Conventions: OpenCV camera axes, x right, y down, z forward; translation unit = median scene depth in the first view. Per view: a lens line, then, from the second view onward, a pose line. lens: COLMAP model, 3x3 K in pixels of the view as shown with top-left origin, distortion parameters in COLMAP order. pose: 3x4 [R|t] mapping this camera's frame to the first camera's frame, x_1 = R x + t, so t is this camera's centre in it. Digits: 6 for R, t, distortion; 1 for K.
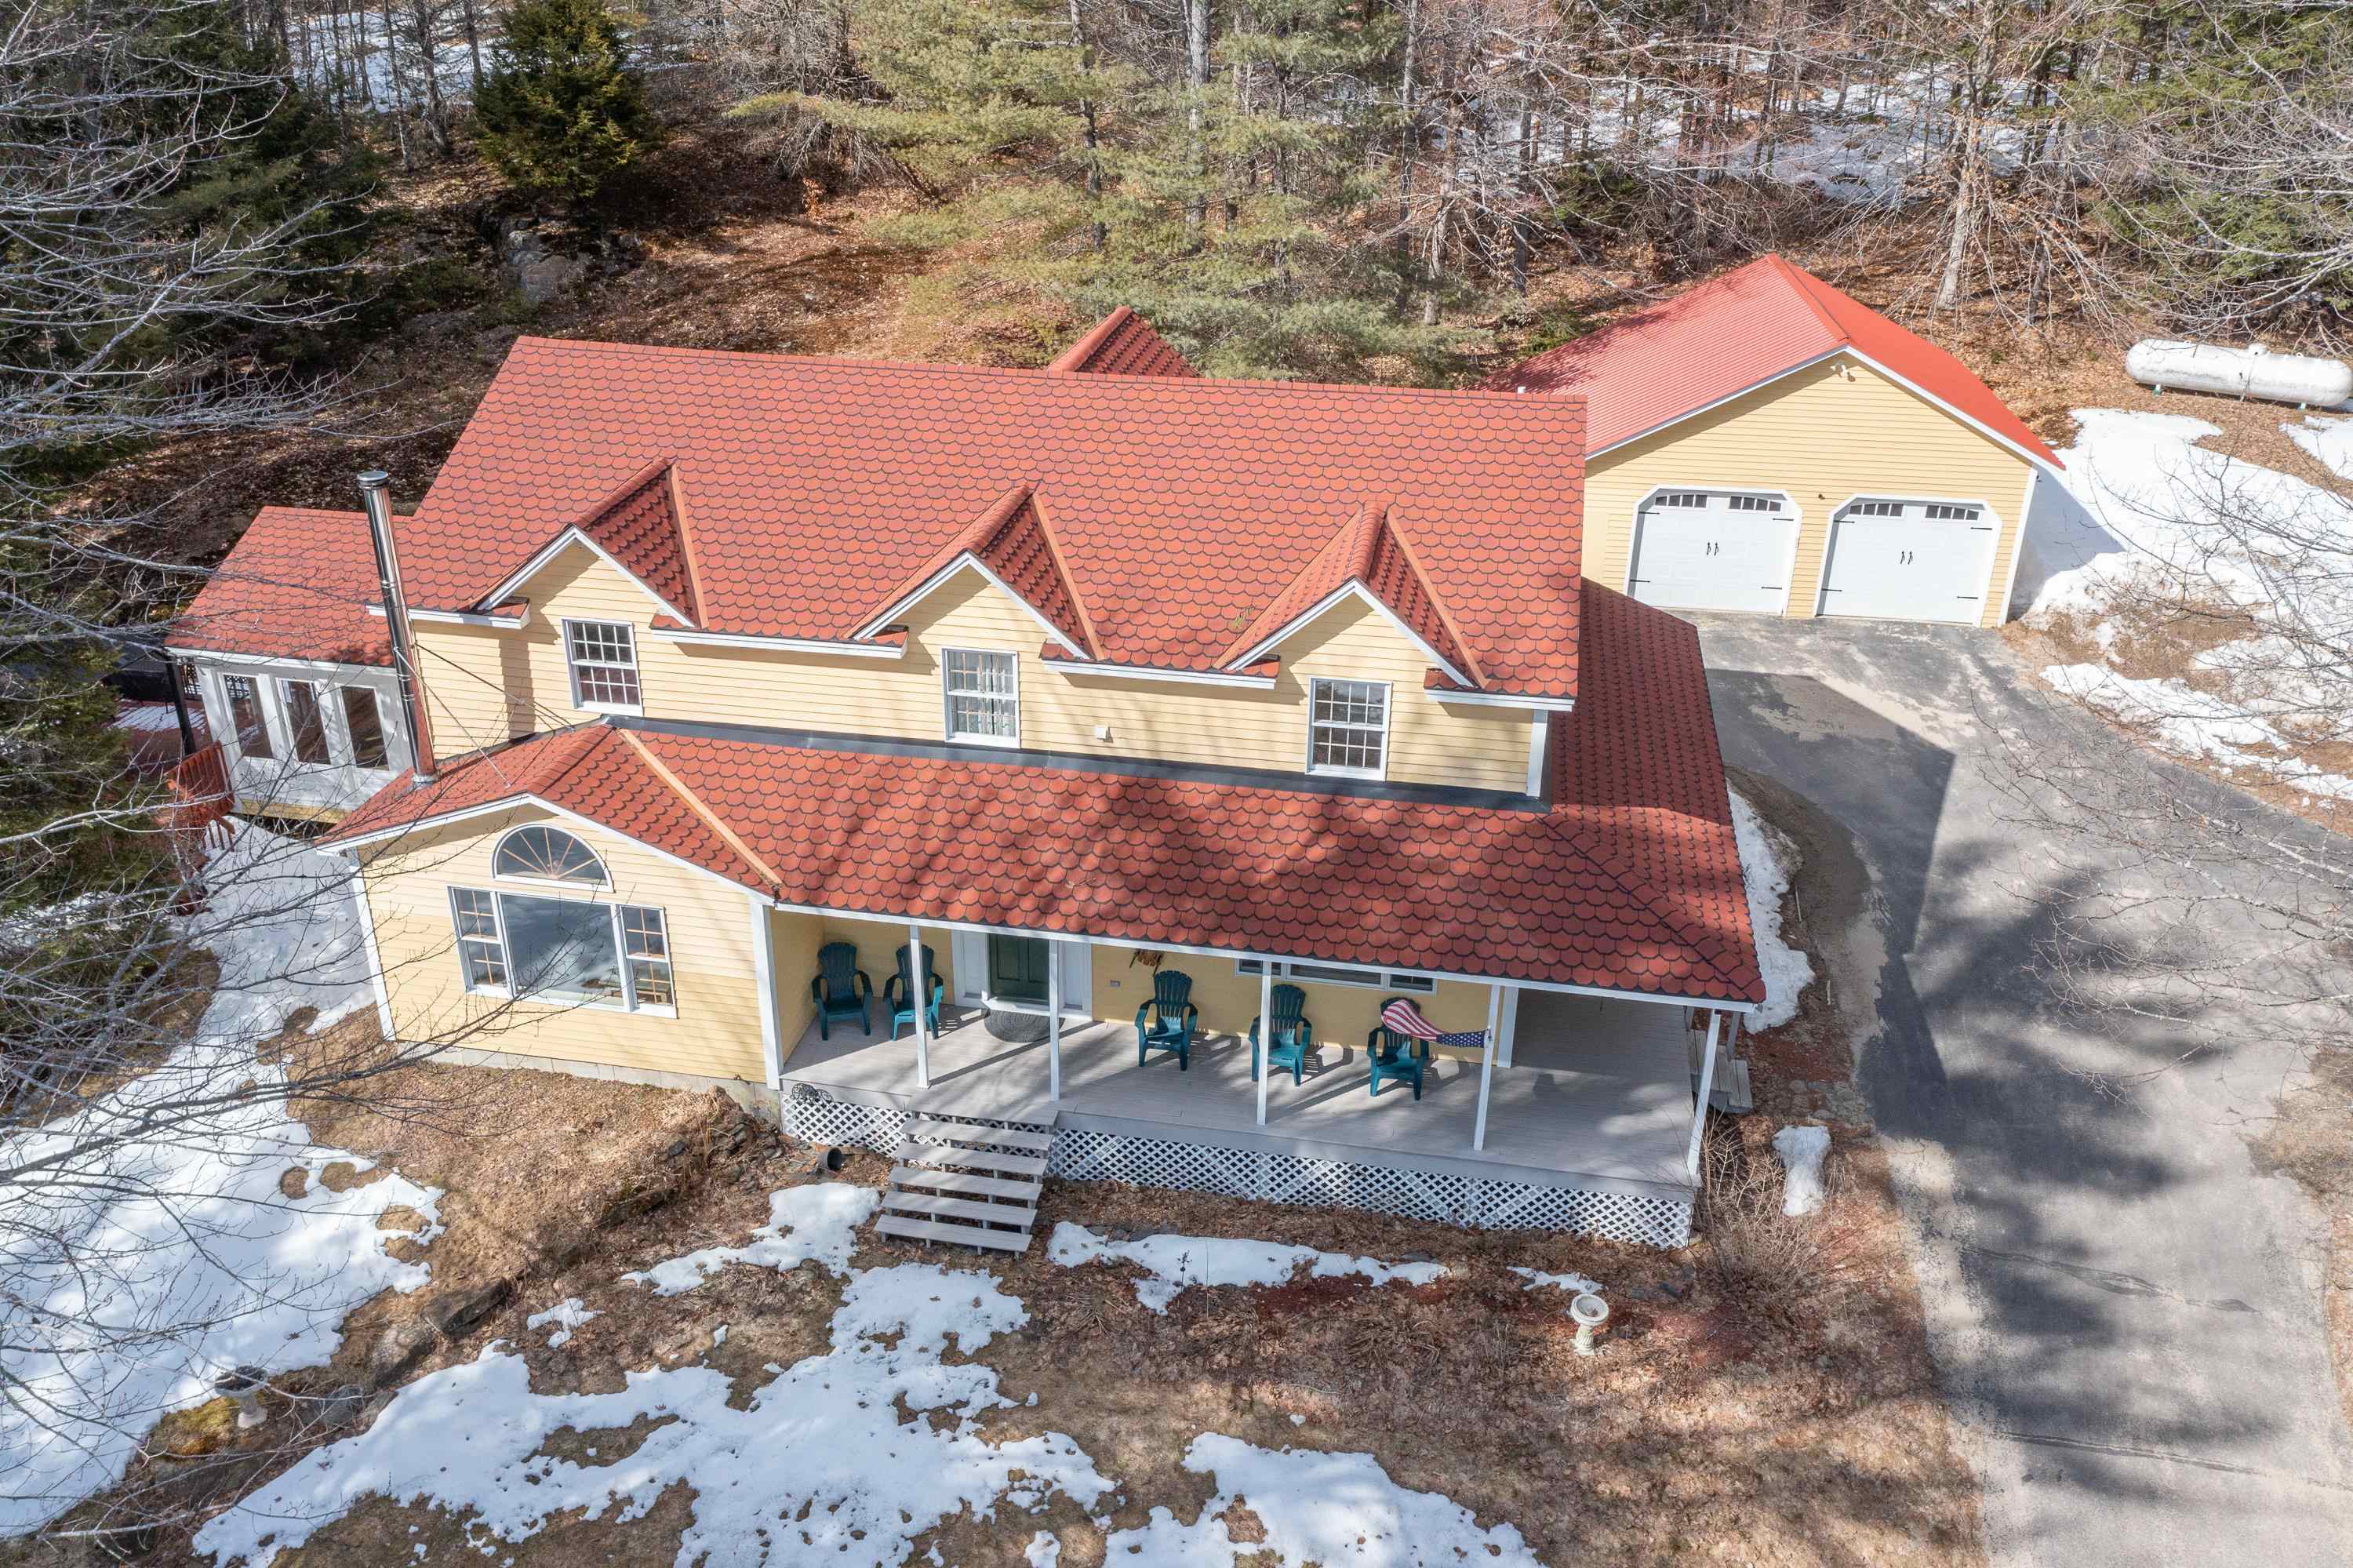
lens RADIAL K [[1866.2, 0, 1170.2], [0, 1866.2, 782.5], [0, 0, 1]] dist [-0.001908, -0.002845]
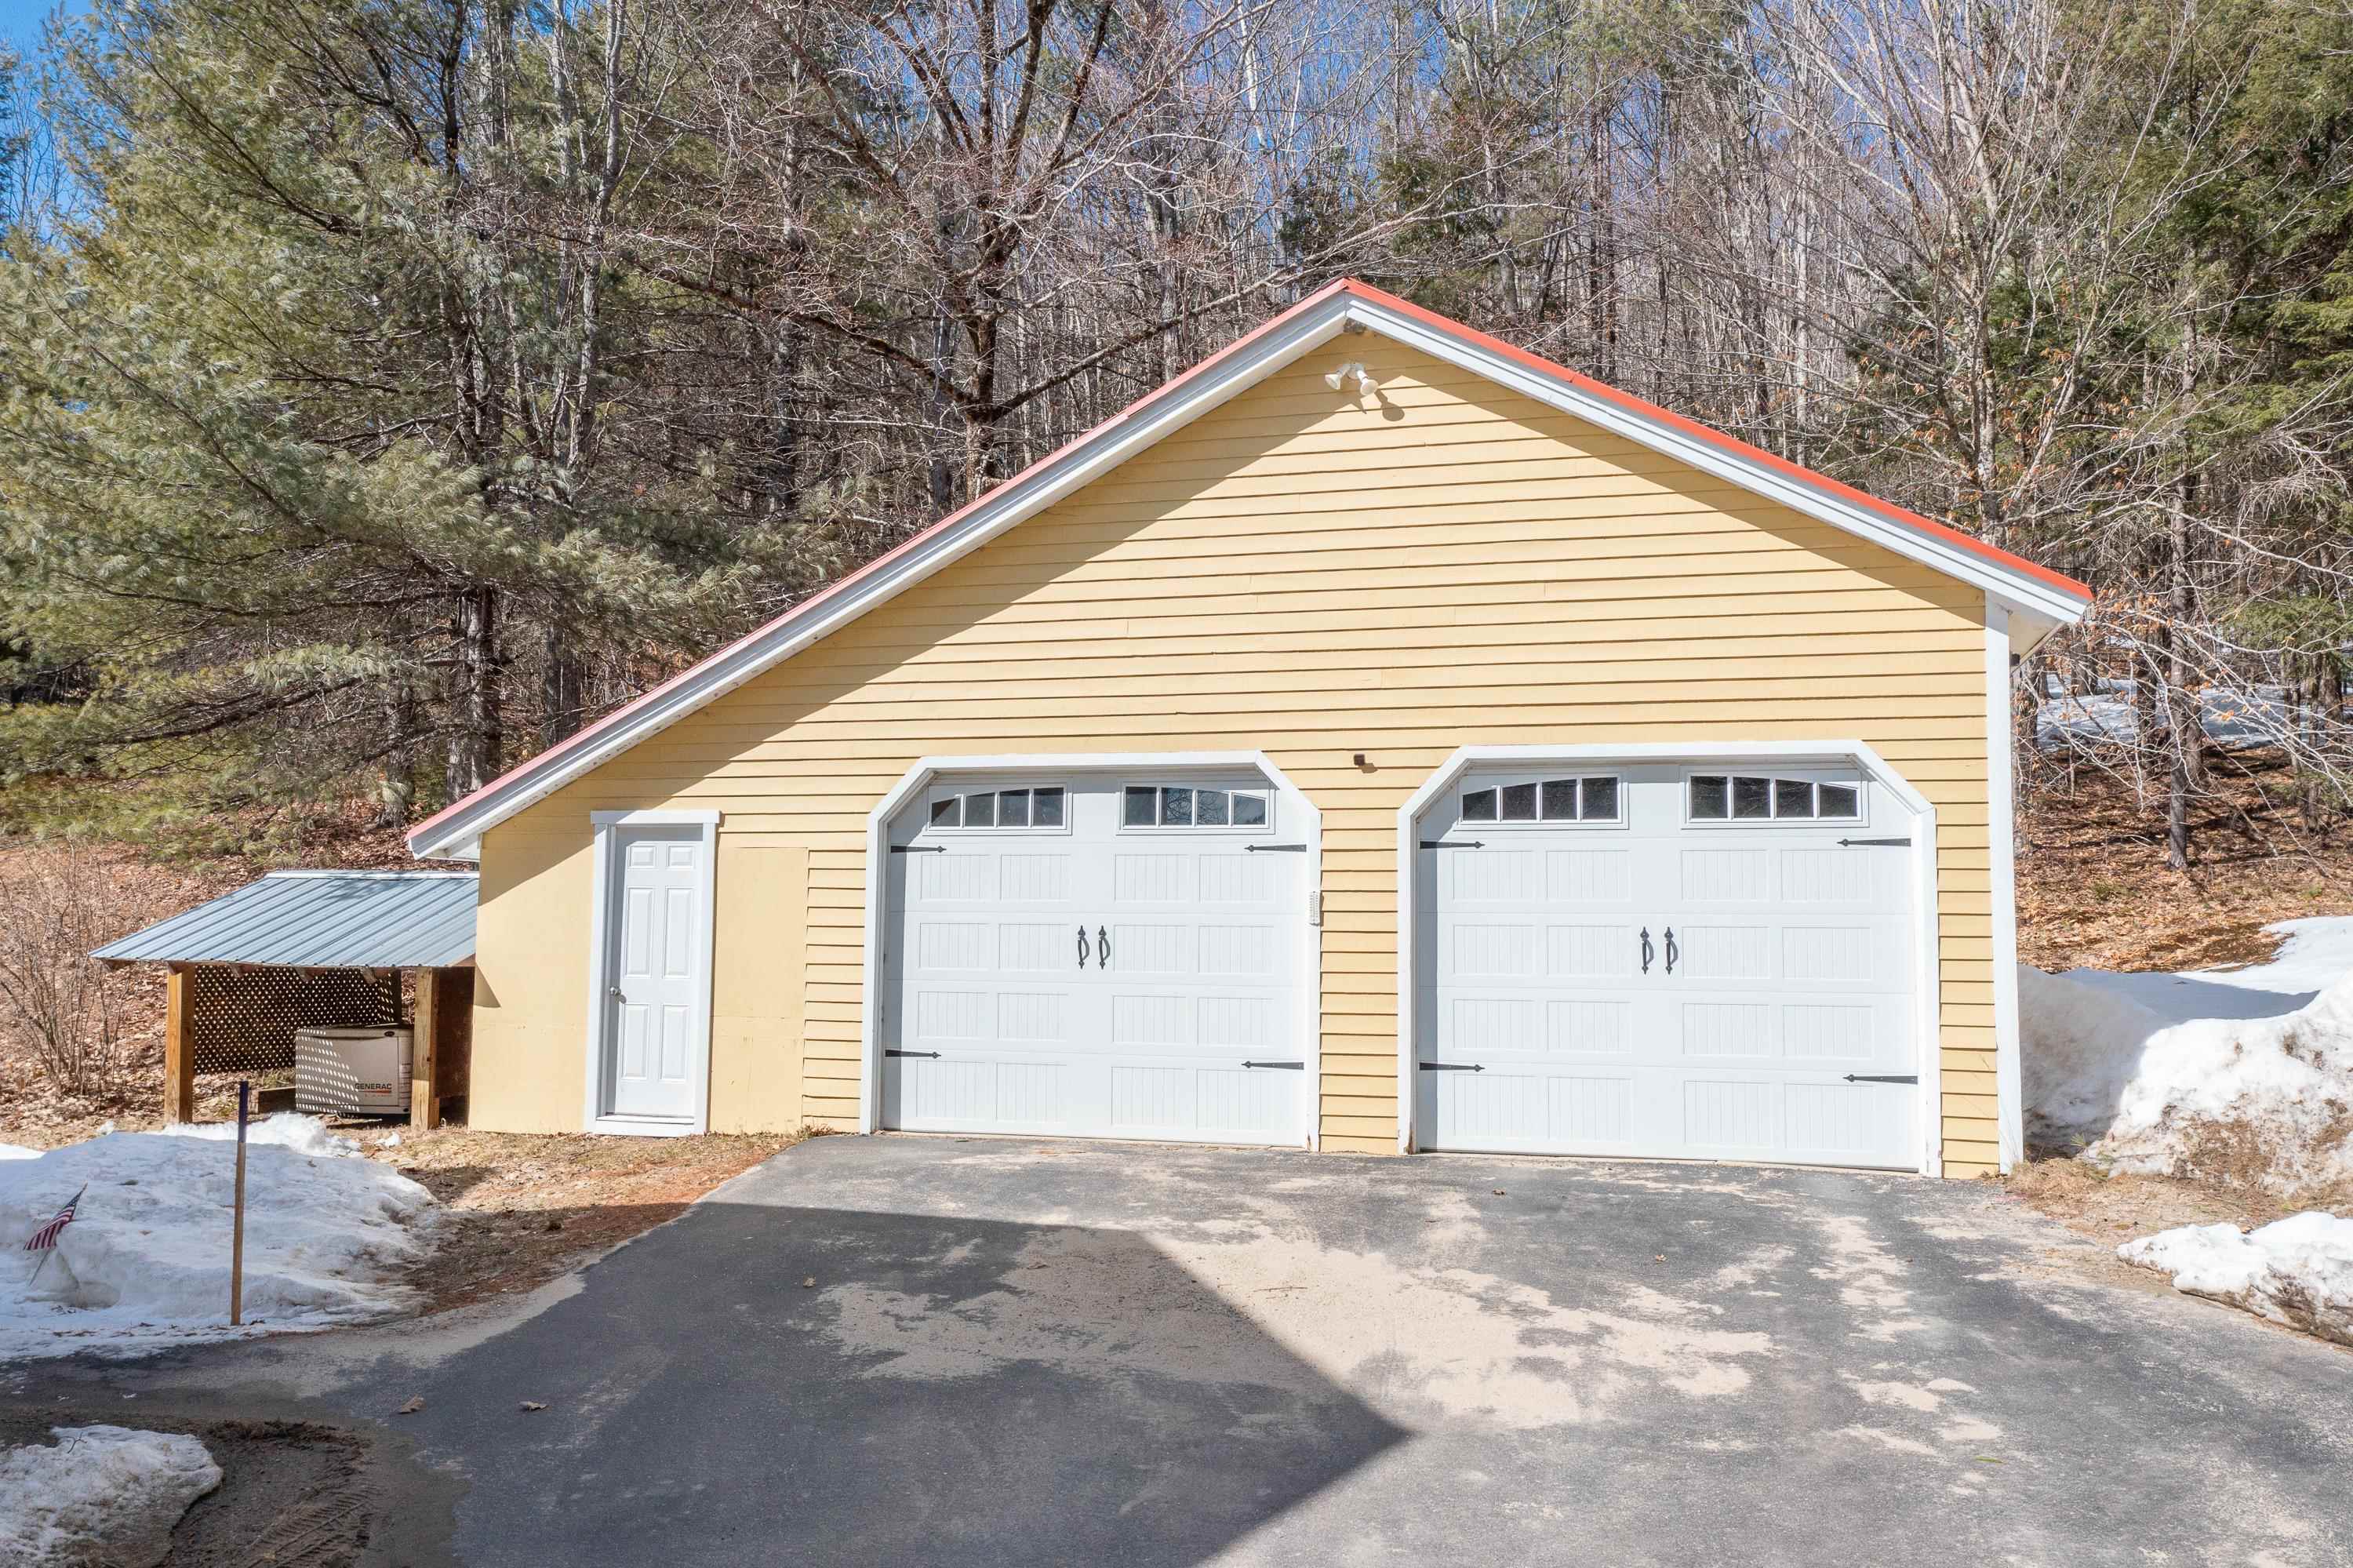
lens RADIAL K [[1866.2, 0, 1177.6], [0, 1866.2, 782.0], [0, 0, 1]] dist [-0.001908, -0.002845]
pose [[0.990677, -0.006772, -0.136066, 0.498783], [-0.063021, 0.862696, -0.501780, 0.025918], [0.120781, 0.505677, 0.854226, 0.984963]]
